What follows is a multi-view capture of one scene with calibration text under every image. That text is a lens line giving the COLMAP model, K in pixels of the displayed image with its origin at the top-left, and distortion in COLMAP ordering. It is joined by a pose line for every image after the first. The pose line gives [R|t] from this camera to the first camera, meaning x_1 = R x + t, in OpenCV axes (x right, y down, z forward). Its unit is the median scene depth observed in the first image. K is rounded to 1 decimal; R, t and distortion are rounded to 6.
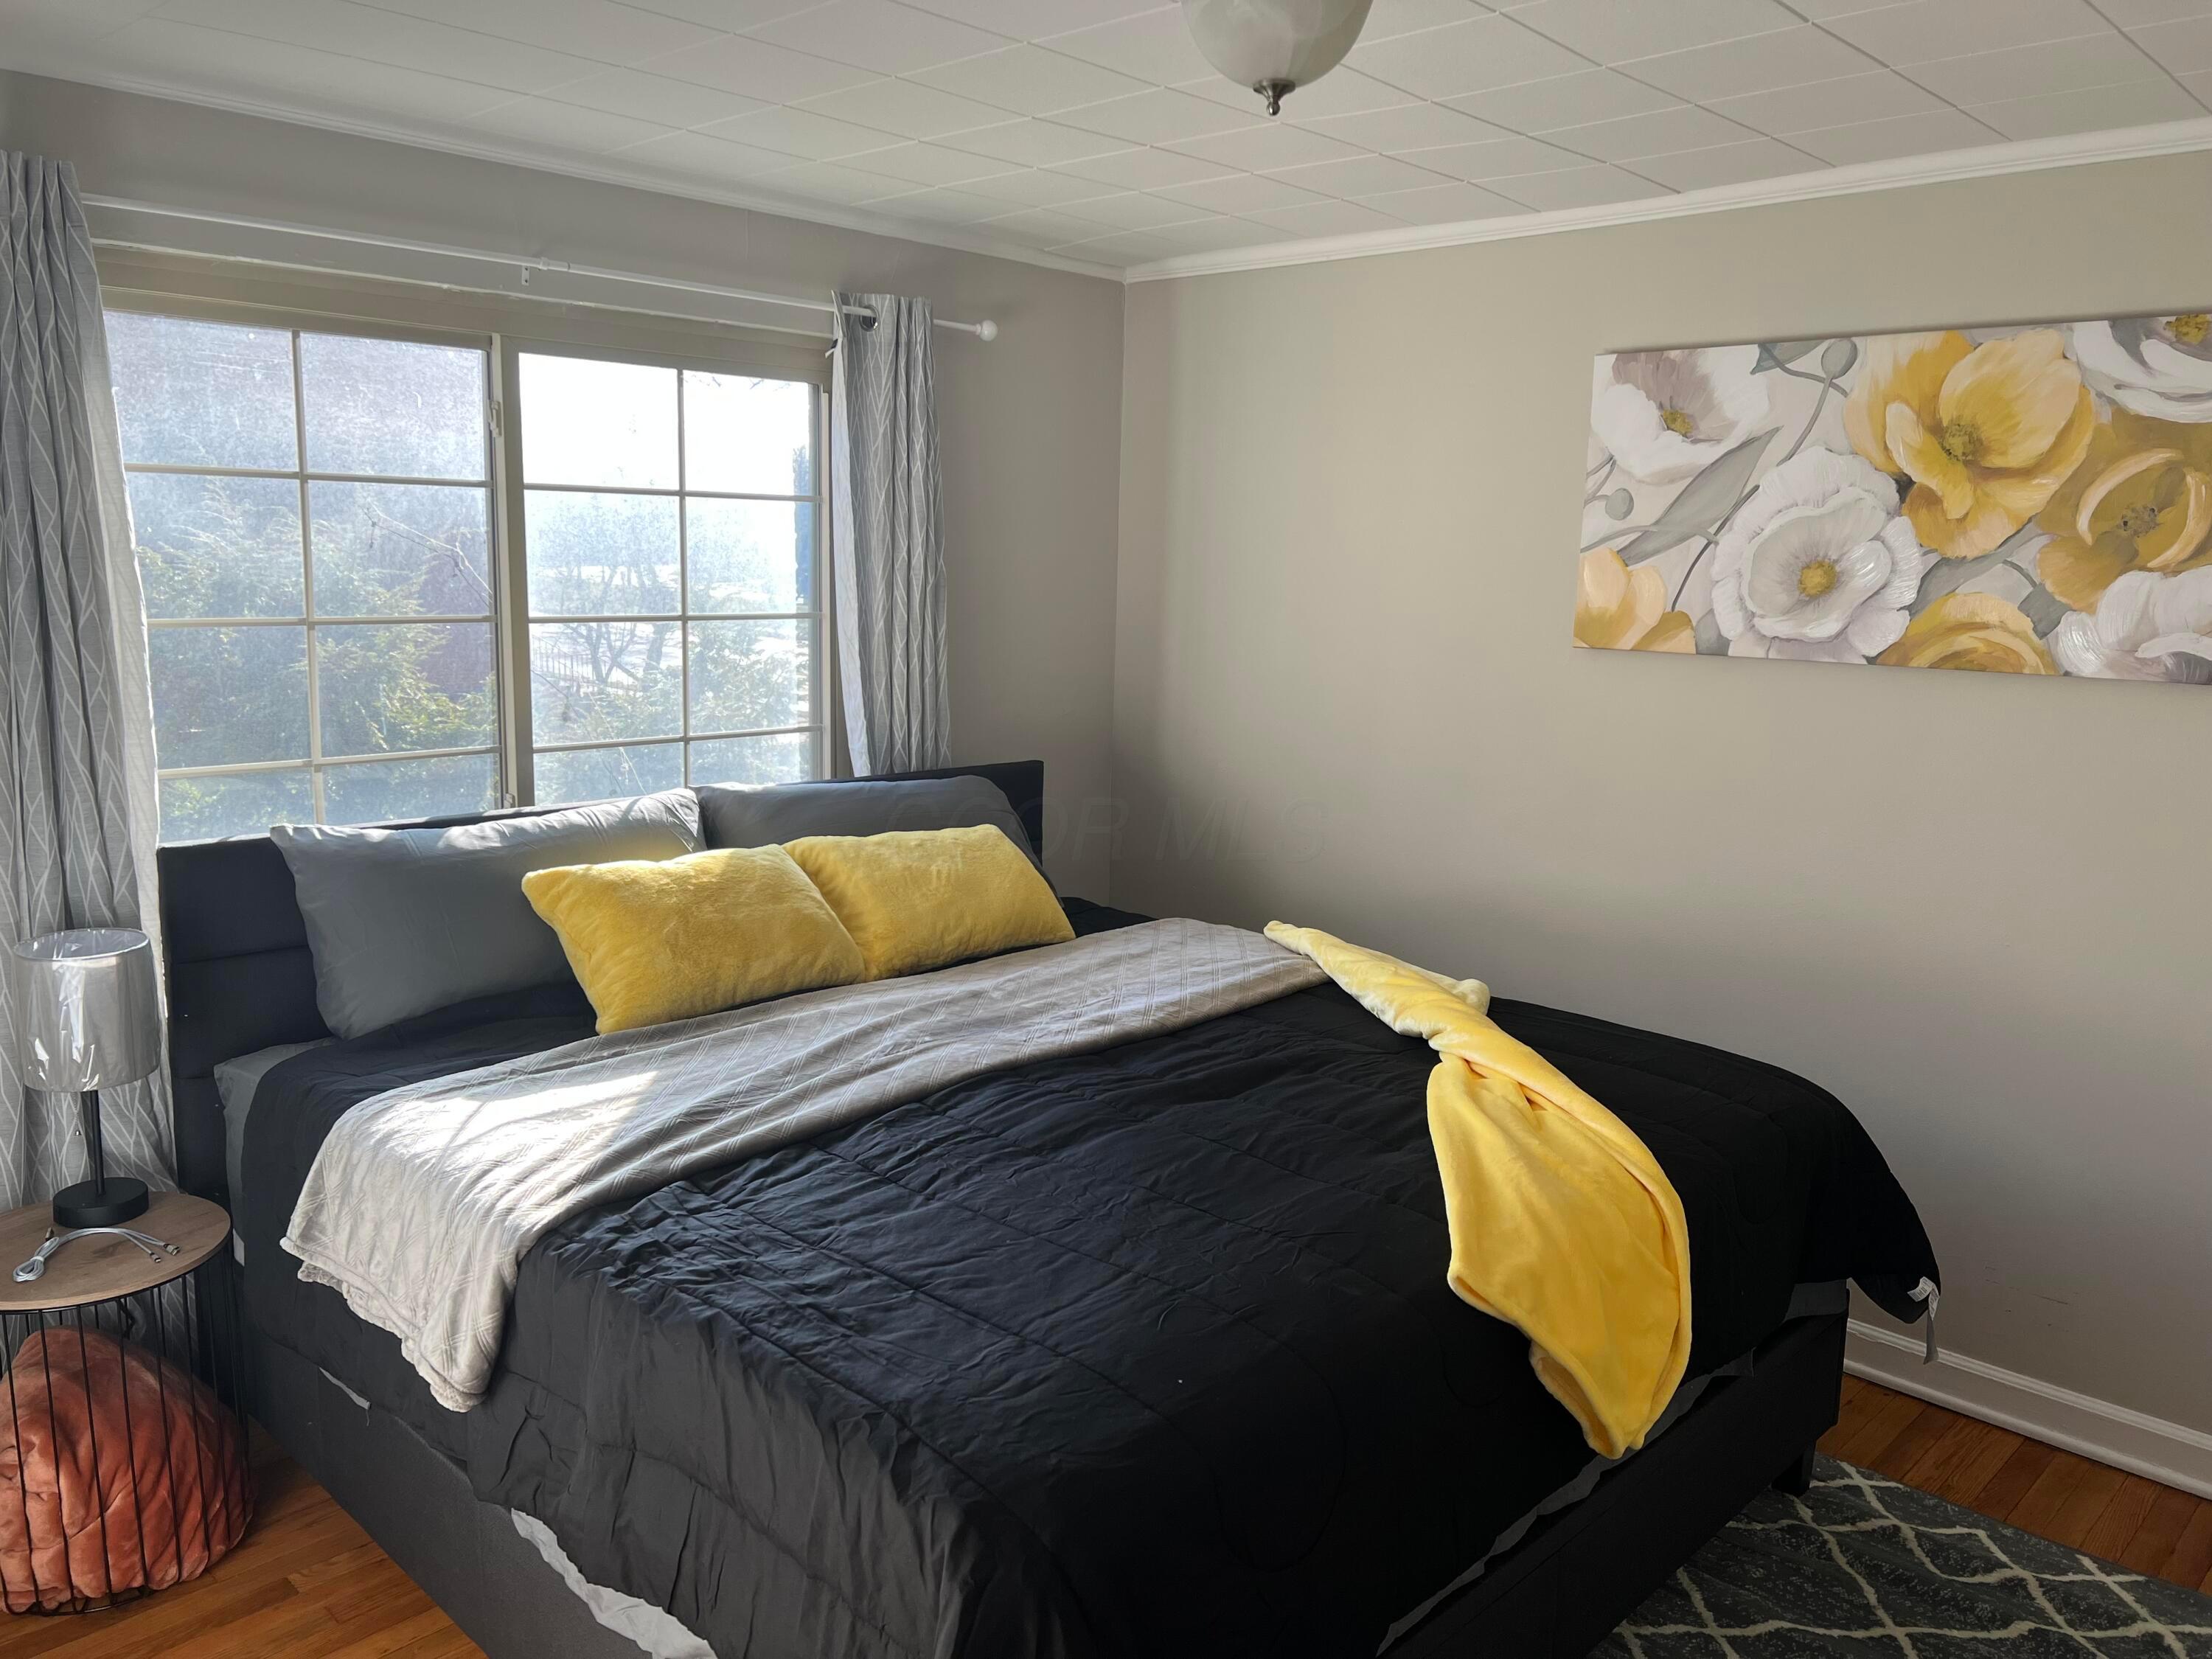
lens RADIAL K [[1670.4, 0, 1097.9], [0, 1670.4, 836.5], [0, 0, 1]] dist [0.061724, -0.056145]
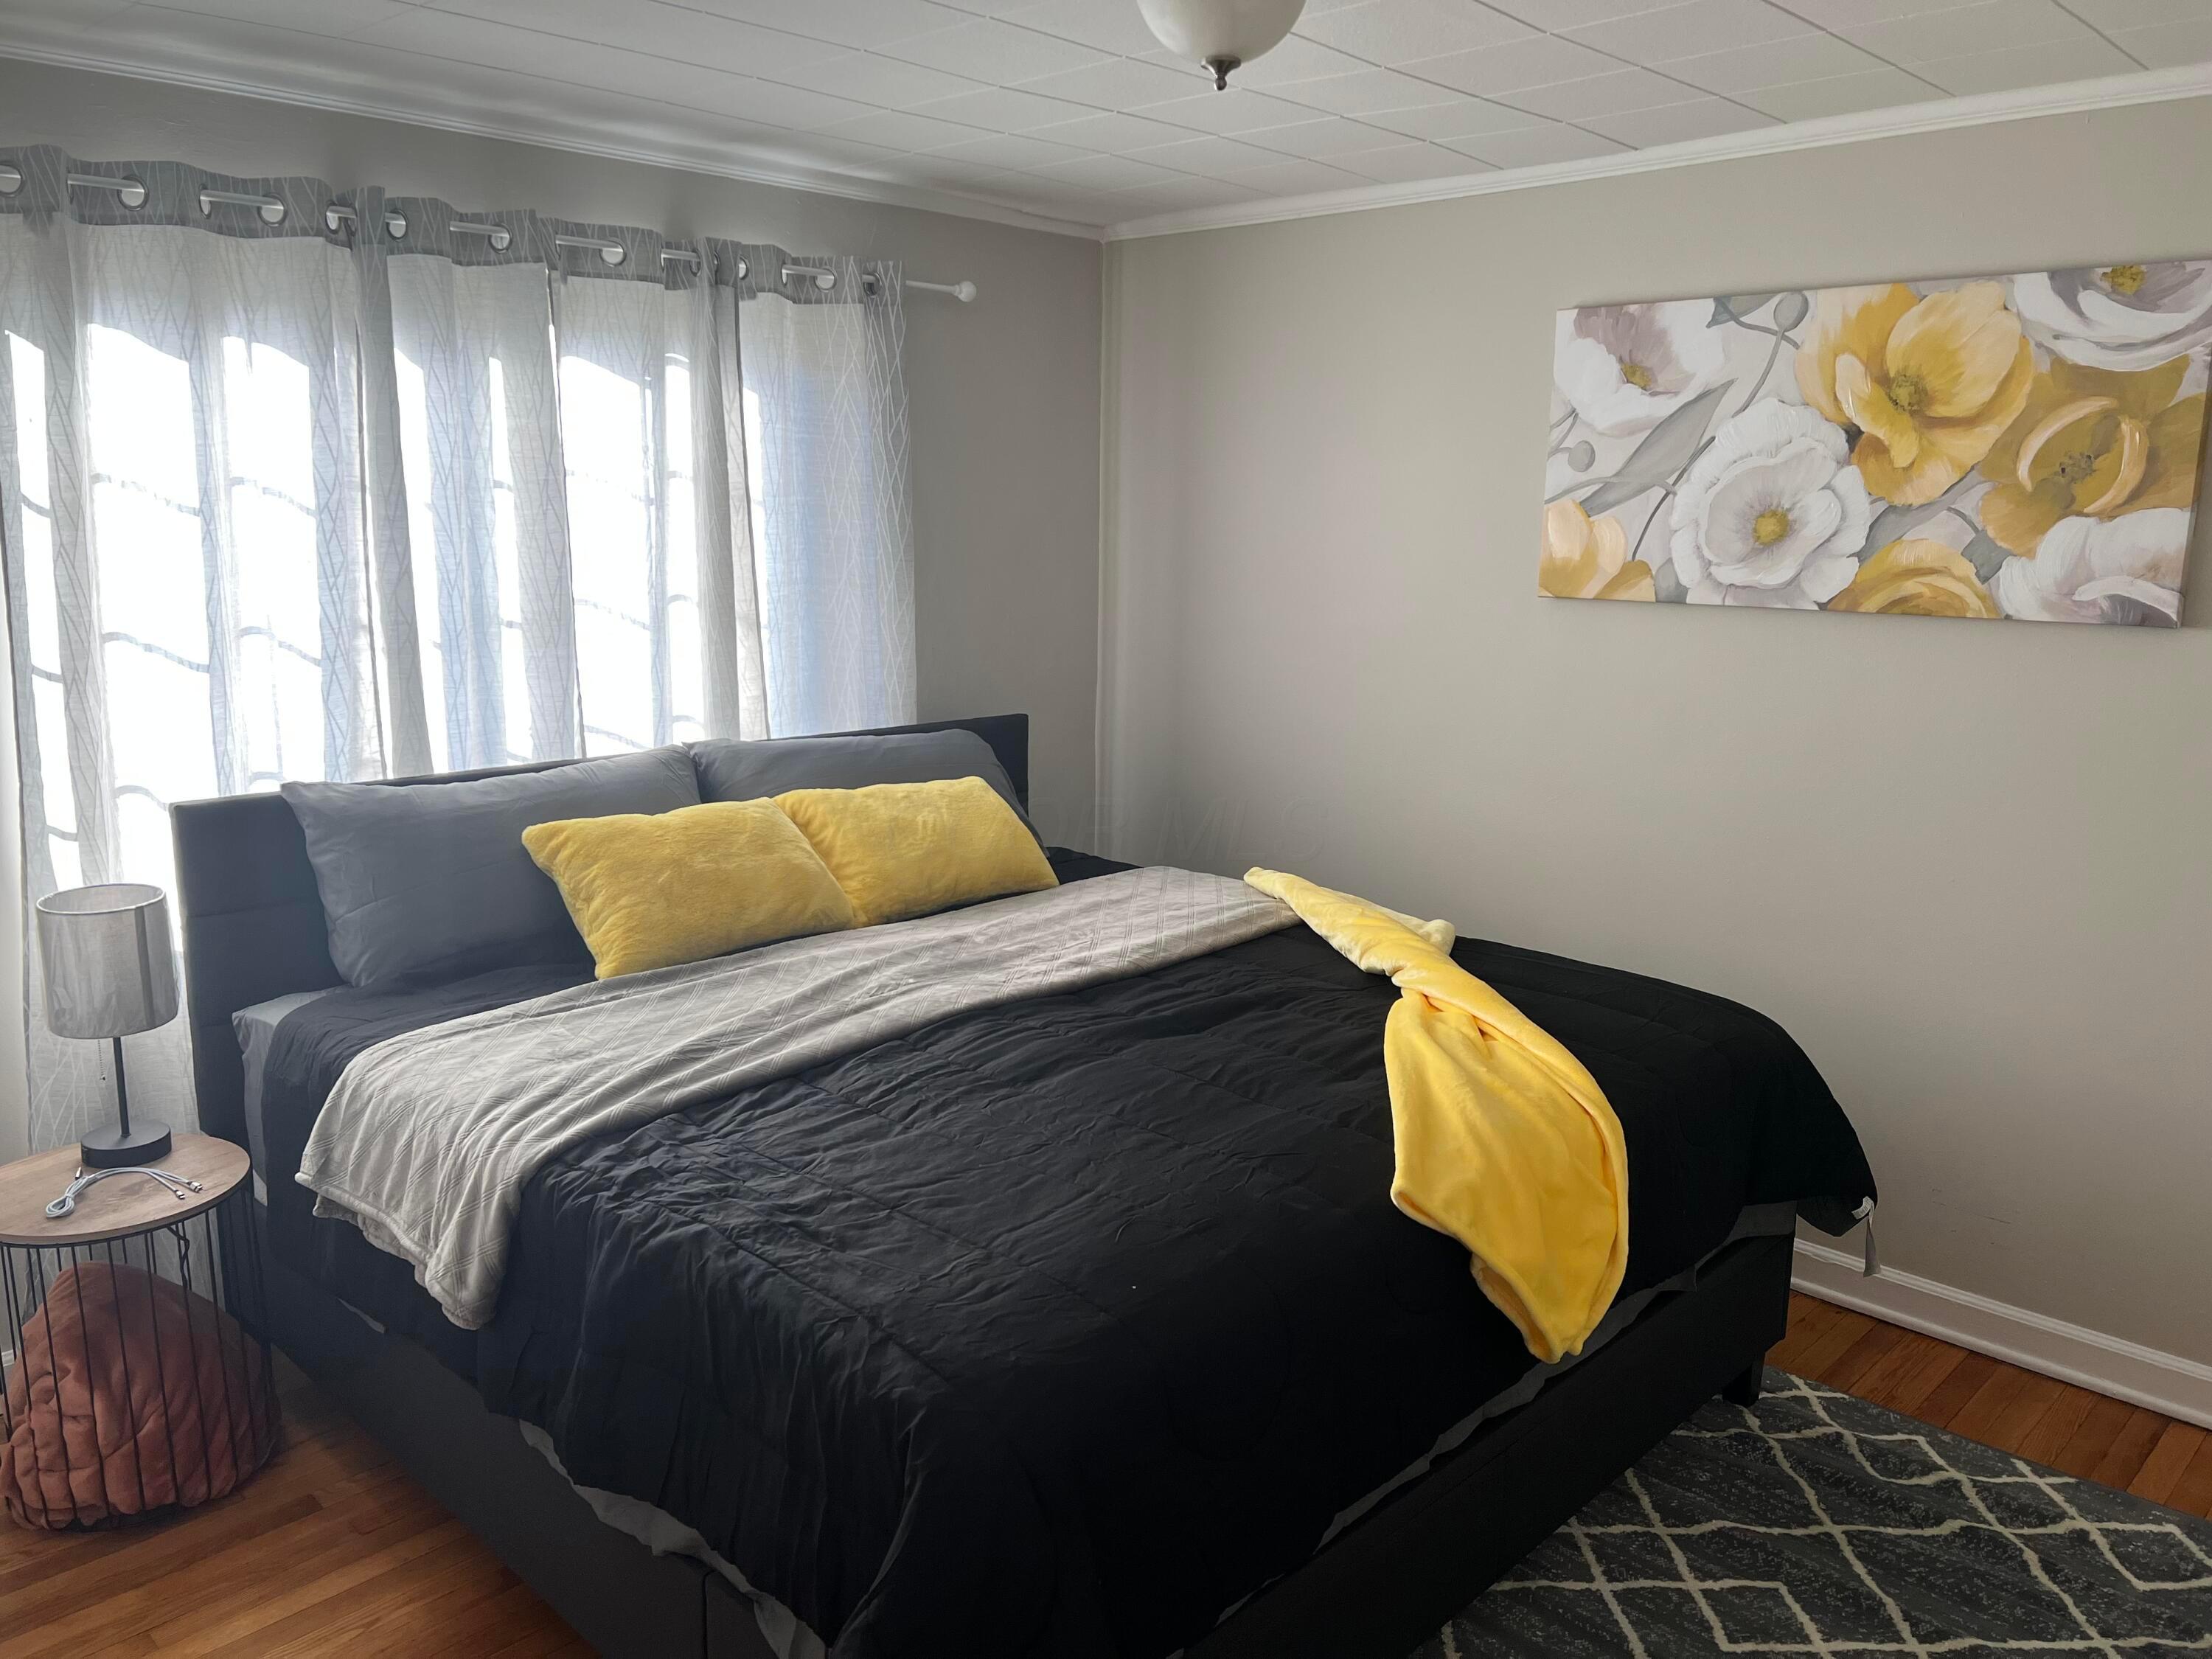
lens RADIAL K [[1675.2, 0, 1099.4], [0, 1675.2, 835.7], [0, 0, 1]] dist [0.079087, -0.080932]
pose [[0.999926, -0.011085, -0.004914, 0.021973], [0.011215, 0.999564, 0.027319, 0.002787], [0.004609, -0.027372, 0.999615, -0.046213]]
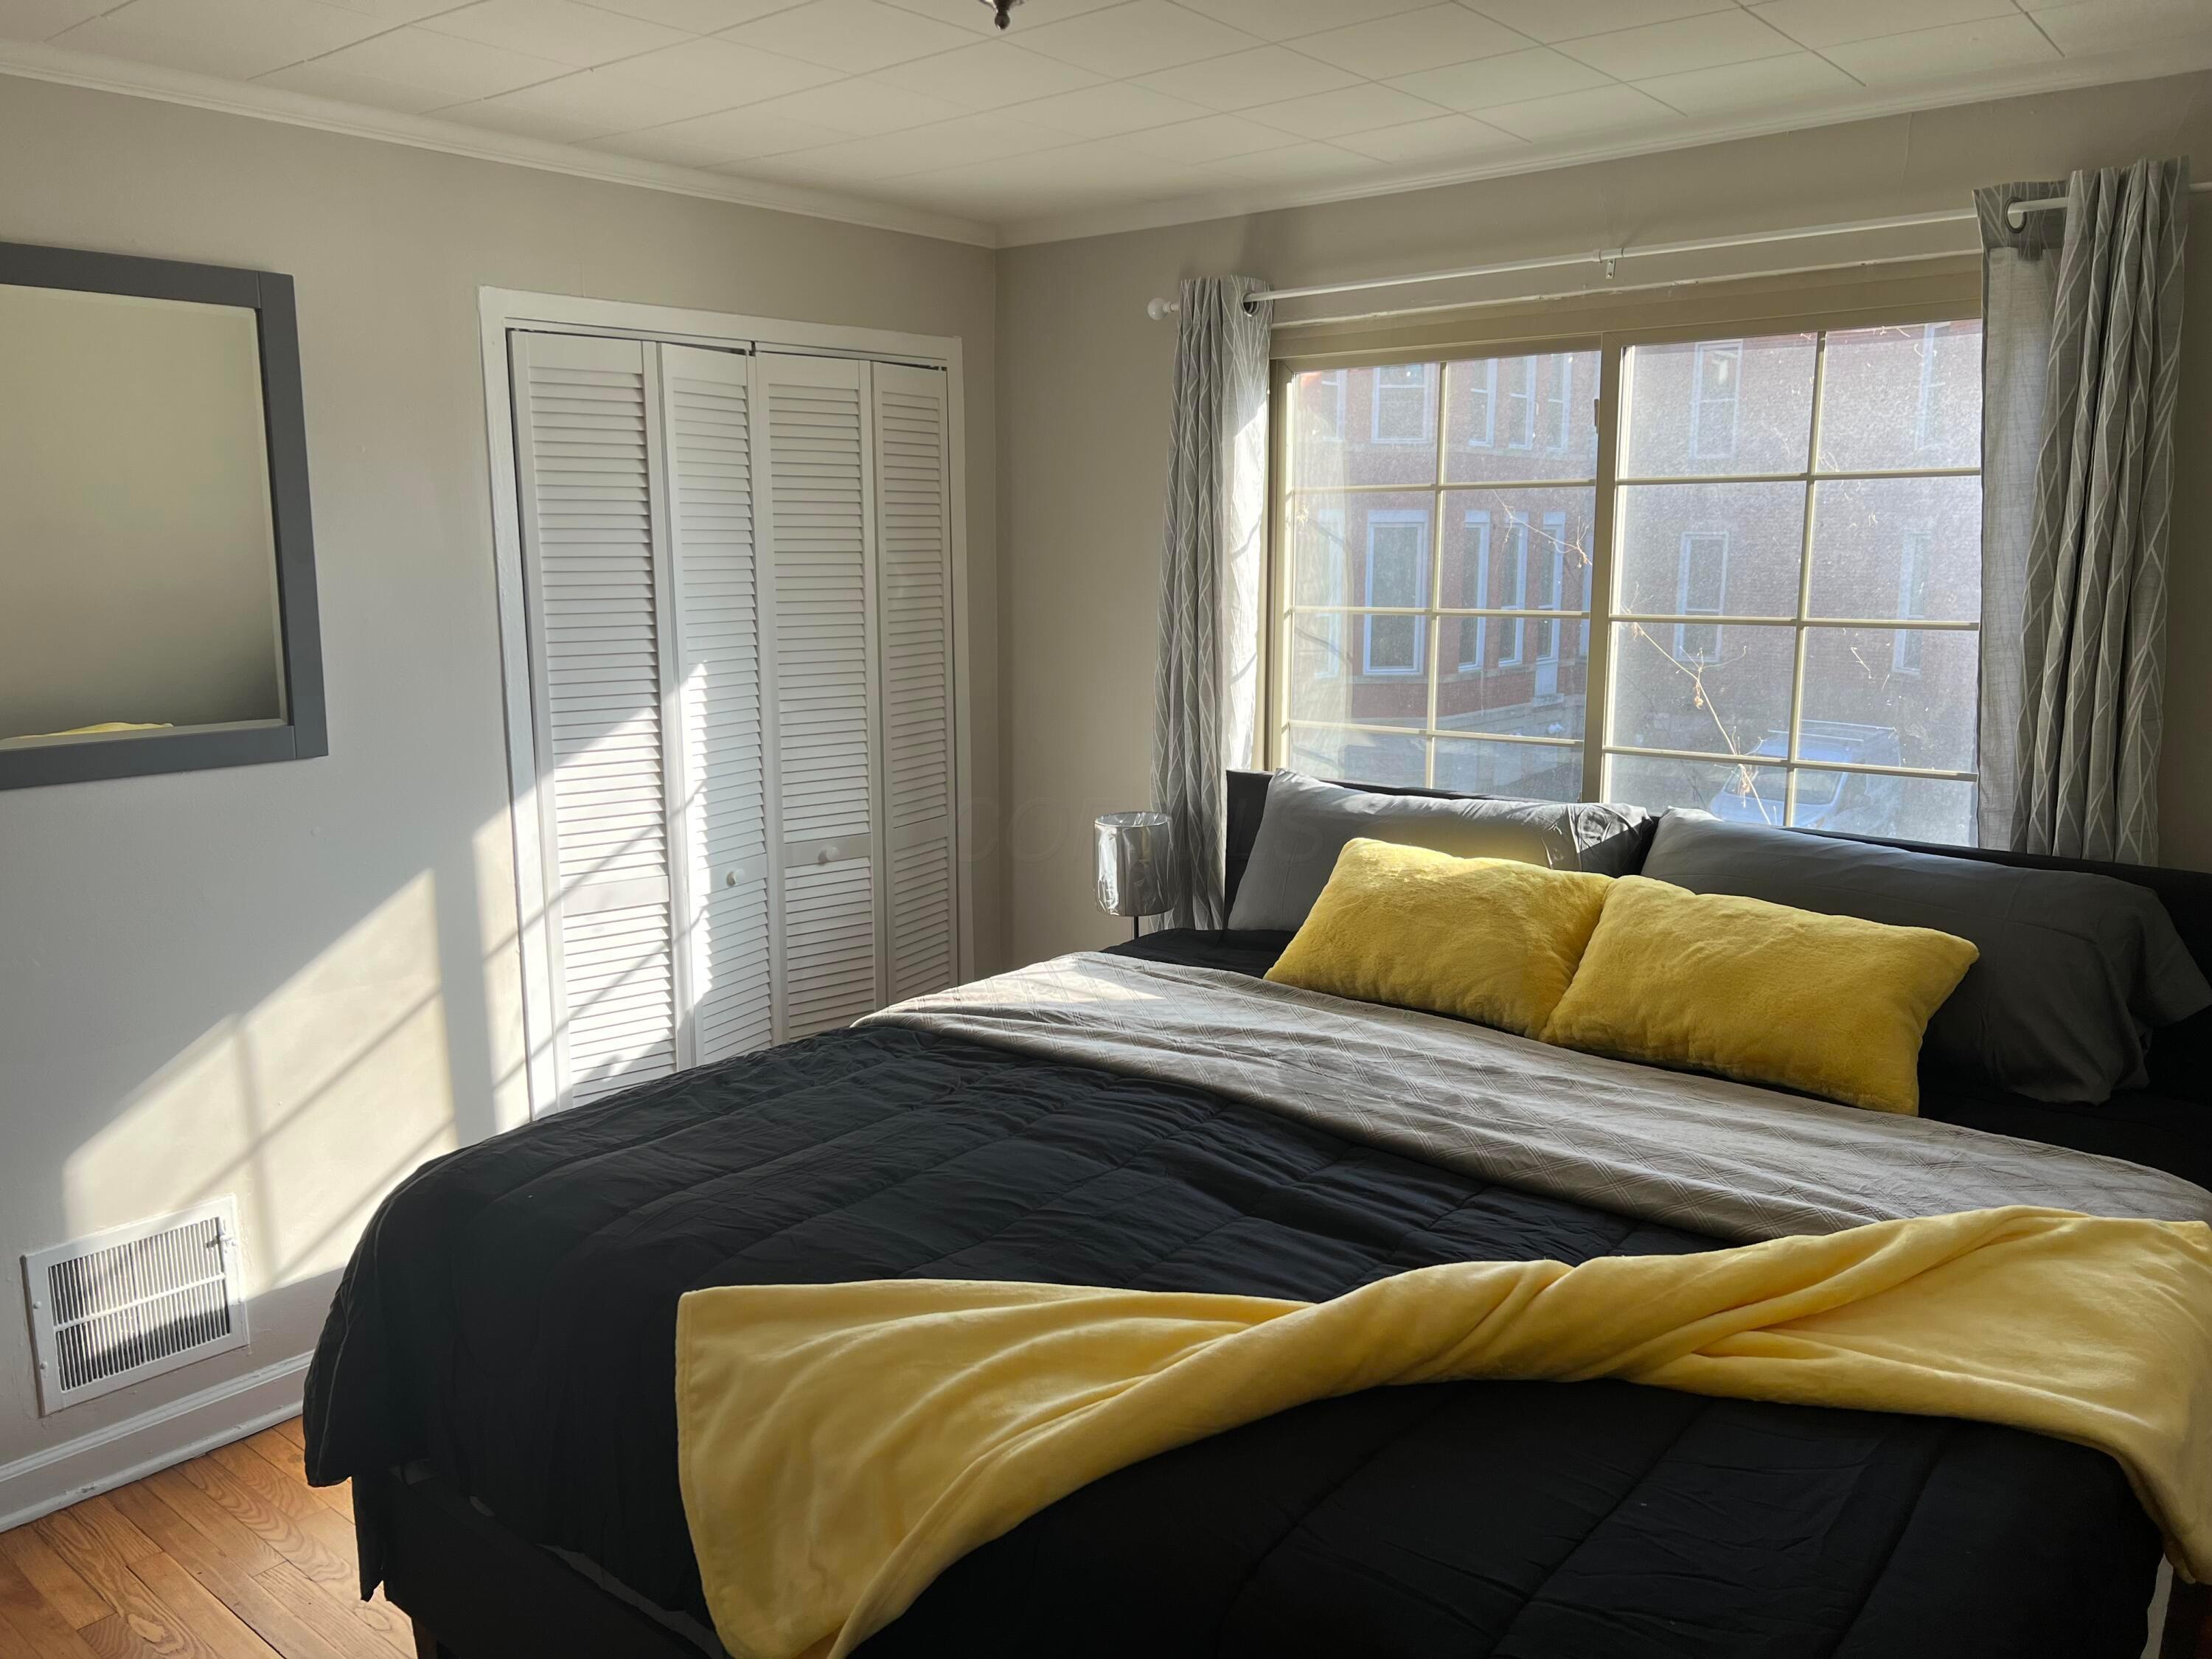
lens RADIAL K [[1670.4, 0, 1097.9], [0, 1670.4, 836.5], [0, 0, 1]] dist [0.061724, -0.056145]
pose [[0.065456, 0.155970, -0.985591, 0.784693], [-0.168144, 0.975309, 0.143176, -0.115537], [0.983587, 0.156349, 0.090066, 0.778541]]
